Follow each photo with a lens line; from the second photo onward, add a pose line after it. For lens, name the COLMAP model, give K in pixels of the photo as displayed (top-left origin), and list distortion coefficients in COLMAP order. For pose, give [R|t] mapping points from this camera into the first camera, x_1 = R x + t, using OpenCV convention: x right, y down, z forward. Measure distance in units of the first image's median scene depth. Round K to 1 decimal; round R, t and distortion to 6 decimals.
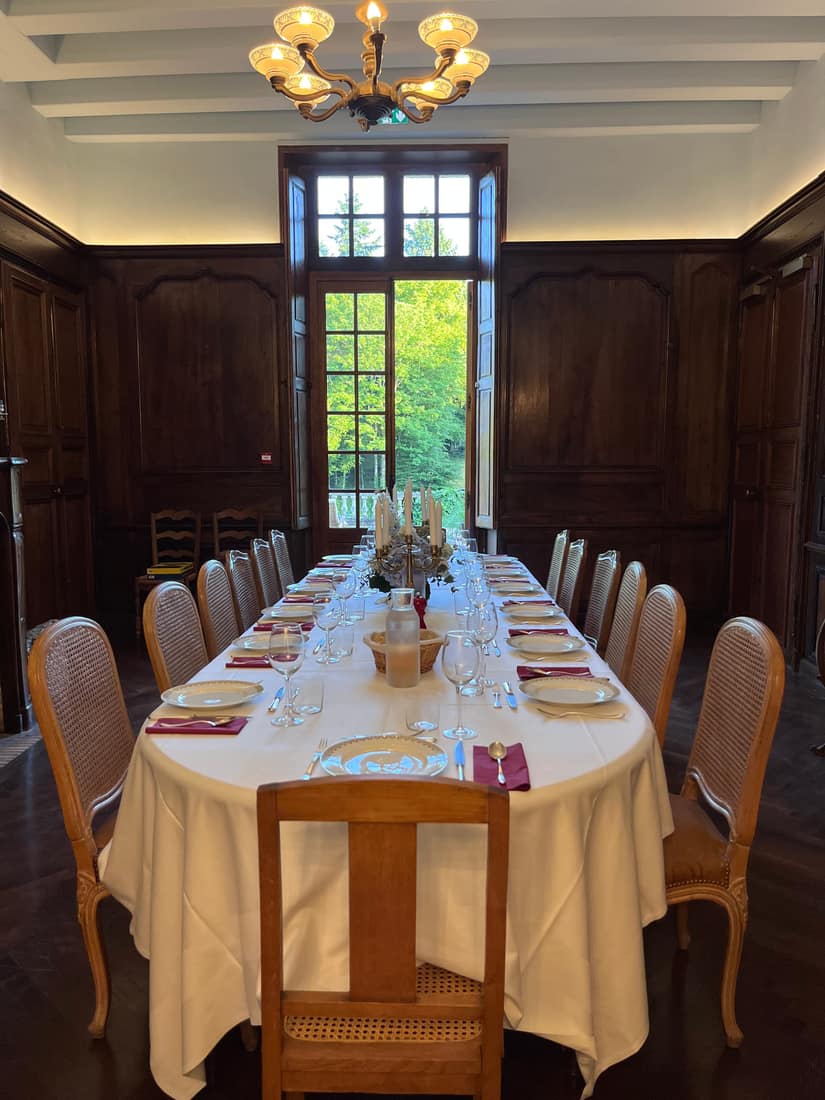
lens RADIAL K [[837.8, 0, 413.1], [0, 837.8, 552.7], [0, 0, 1]] dist [0.070978, -0.098081]
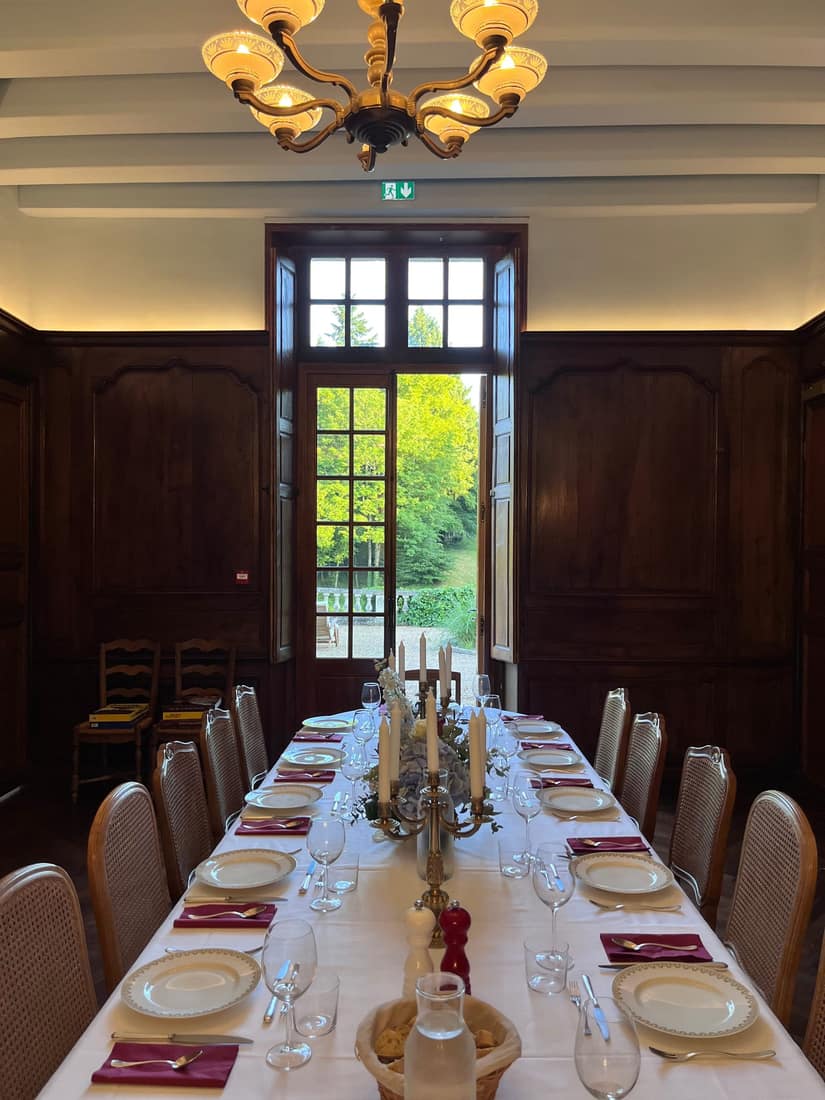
lens RADIAL K [[837.8, 0, 413.6], [0, 837.8, 550.4], [0, 0, 1]] dist [0.070978, -0.098081]
pose [[0.999941, 0.006824, 0.008492, -0.011419], [-0.005865, 0.994101, -0.108297, -0.050759], [-0.009181, 0.108240, 0.994082, 0.166872]]
